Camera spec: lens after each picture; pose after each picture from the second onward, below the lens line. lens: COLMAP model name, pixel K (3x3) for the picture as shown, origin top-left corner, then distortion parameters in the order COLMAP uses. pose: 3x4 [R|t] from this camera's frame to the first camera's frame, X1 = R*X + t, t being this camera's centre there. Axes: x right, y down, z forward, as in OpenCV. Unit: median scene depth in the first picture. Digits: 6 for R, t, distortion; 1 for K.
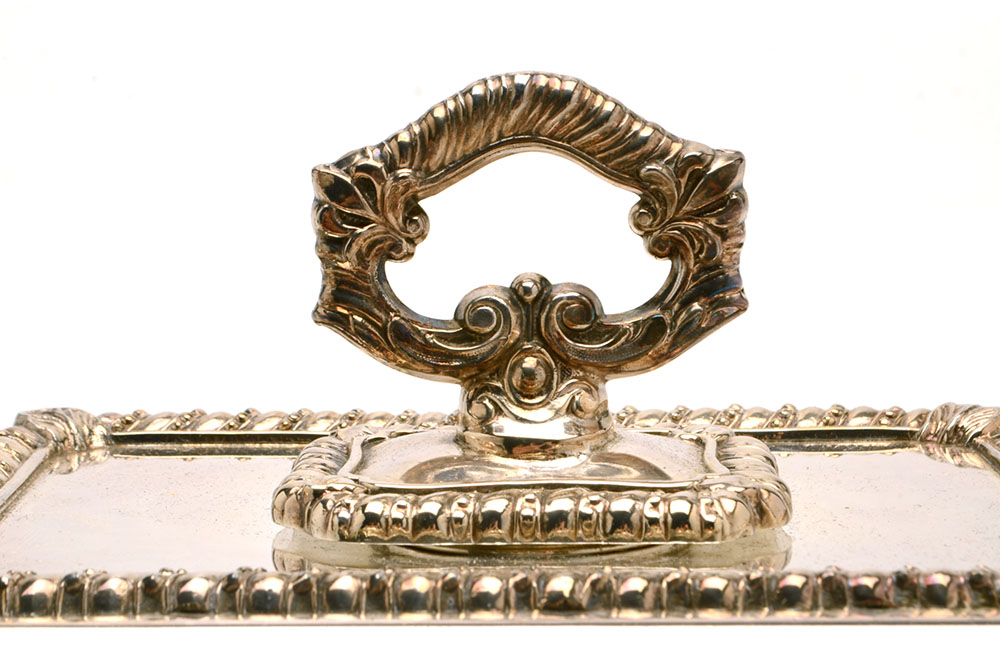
lens RADIAL K [[2319.0, 0, 506.6], [0, 2319.0, 335.4], [0, 0, 1]] dist [0.207381, 0.000000]
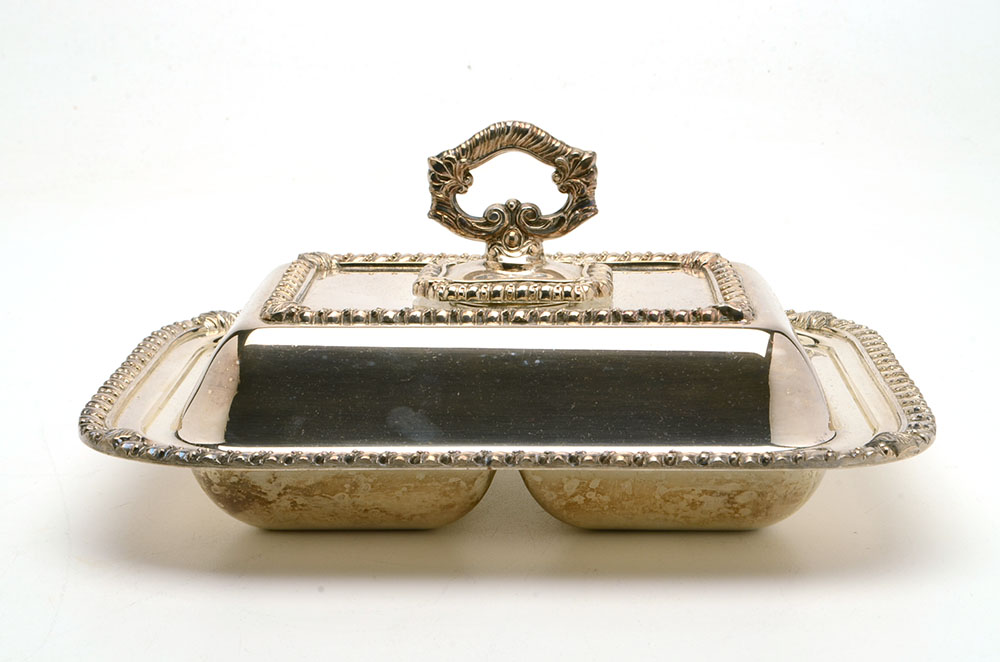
lens RADIAL K [[2027.4, 0, 502.6], [0, 2027.4, 336.9], [0, 0, 1]] dist [0.029764, 0.000000]
pose [[0.999740, 0.003960, -0.022450, 0.050269], [-0.002444, 0.997741, 0.067133, -0.025292], [0.022665, -0.067061, 0.997491, -1.250861]]
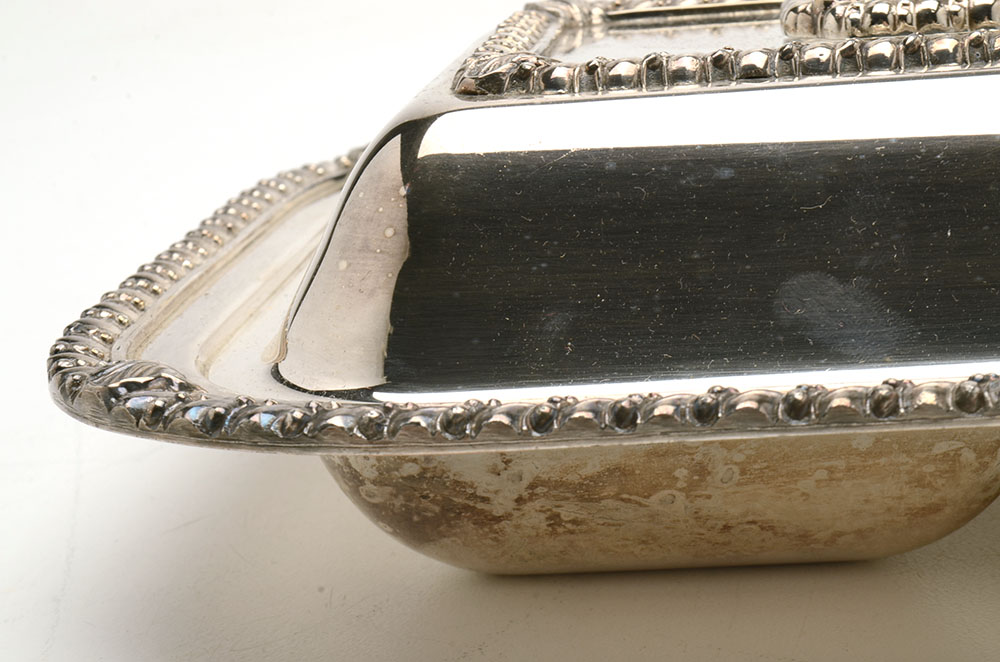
lens RADIAL K [[1968.3, 0, 498.0], [0, 1968.3, 325.9], [0, 0, 1]] dist [-0.176194, 0.000000]
pose [[0.990527, -0.047250, -0.128932, -0.123084], [0.059531, 0.993873, 0.093127, 0.124052], [0.123742, -0.099920, 0.987271, -0.006940]]
